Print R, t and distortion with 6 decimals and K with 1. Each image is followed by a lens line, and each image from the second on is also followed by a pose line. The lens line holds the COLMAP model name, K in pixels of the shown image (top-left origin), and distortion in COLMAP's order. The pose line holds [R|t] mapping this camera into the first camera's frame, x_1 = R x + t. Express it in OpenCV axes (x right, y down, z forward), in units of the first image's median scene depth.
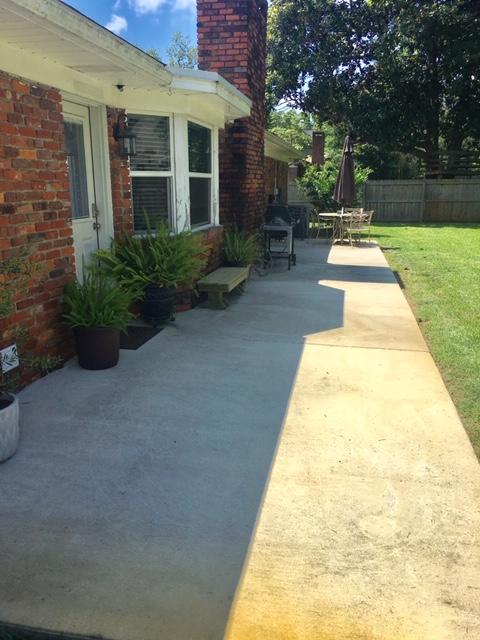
lens RADIAL K [[549.0, 0, 240.0], [0, 549.0, 320.0], [0, 0, 1]] dist [0.028150, -0.002562]
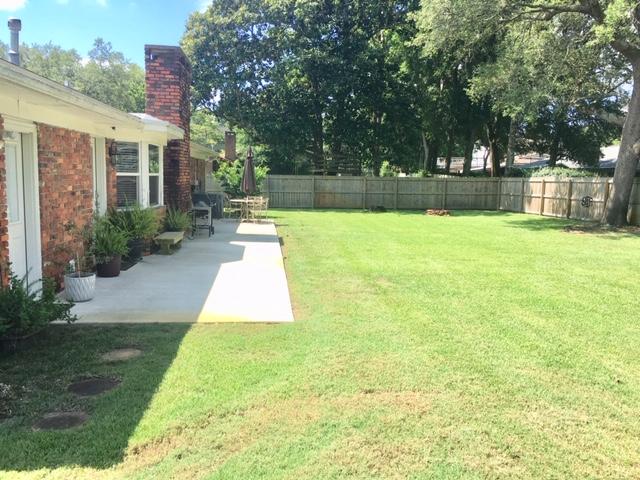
lens RADIAL K [[549.0, 0, 320.0], [0, 549.0, 240.0], [0, 0, 1]] dist [0.028150, -0.002562]
pose [[0.956913, -0.010159, 0.290198, -0.037729], [0.045413, 0.992326, -0.115008, 0.069294], [-0.286803, 0.123231, 0.950031, -0.331722]]
